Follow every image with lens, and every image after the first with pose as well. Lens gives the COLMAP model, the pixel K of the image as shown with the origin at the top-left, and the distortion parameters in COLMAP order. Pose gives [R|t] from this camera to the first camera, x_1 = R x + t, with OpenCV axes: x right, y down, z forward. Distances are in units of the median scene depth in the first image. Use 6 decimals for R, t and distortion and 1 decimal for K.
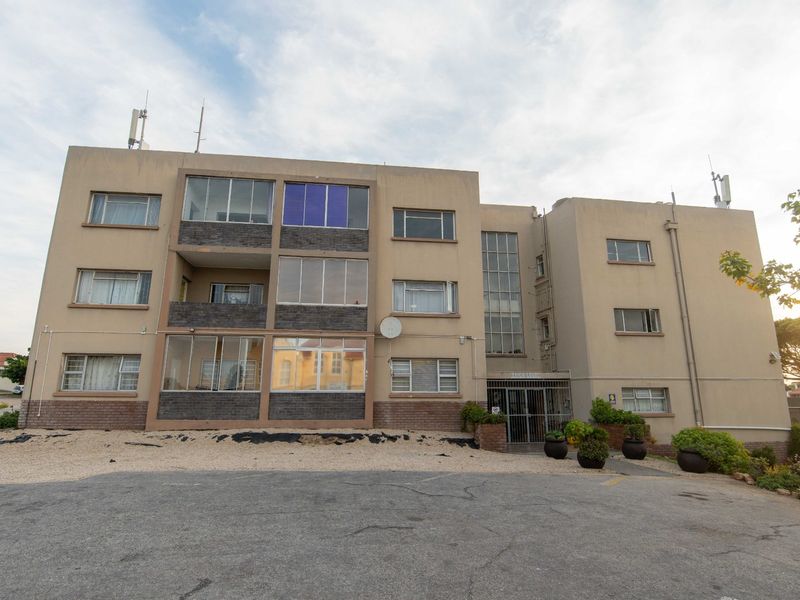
lens RADIAL K [[476.8, 0, 400.0], [0, 476.8, 300.0], [0, 0, 1]] dist [-0.006046, -0.002178]
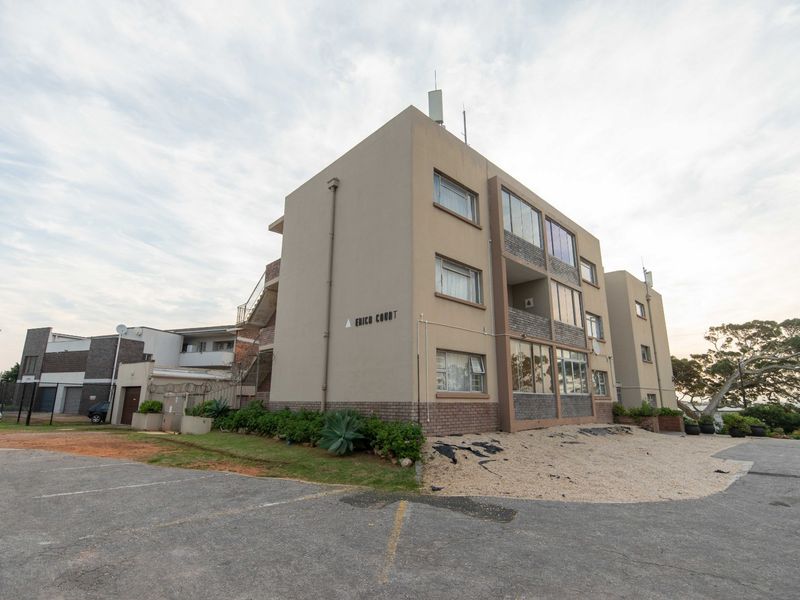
lens RADIAL K [[445.6, 0, 400.0], [0, 445.6, 300.0], [0, 0, 1]] dist [-0.003141, -0.000736]
pose [[0.765520, 0.146116, 0.626601, -0.334576], [-0.150087, 0.987559, -0.046925, 0.019090], [-0.625662, -0.058123, 0.777926, 0.106526]]
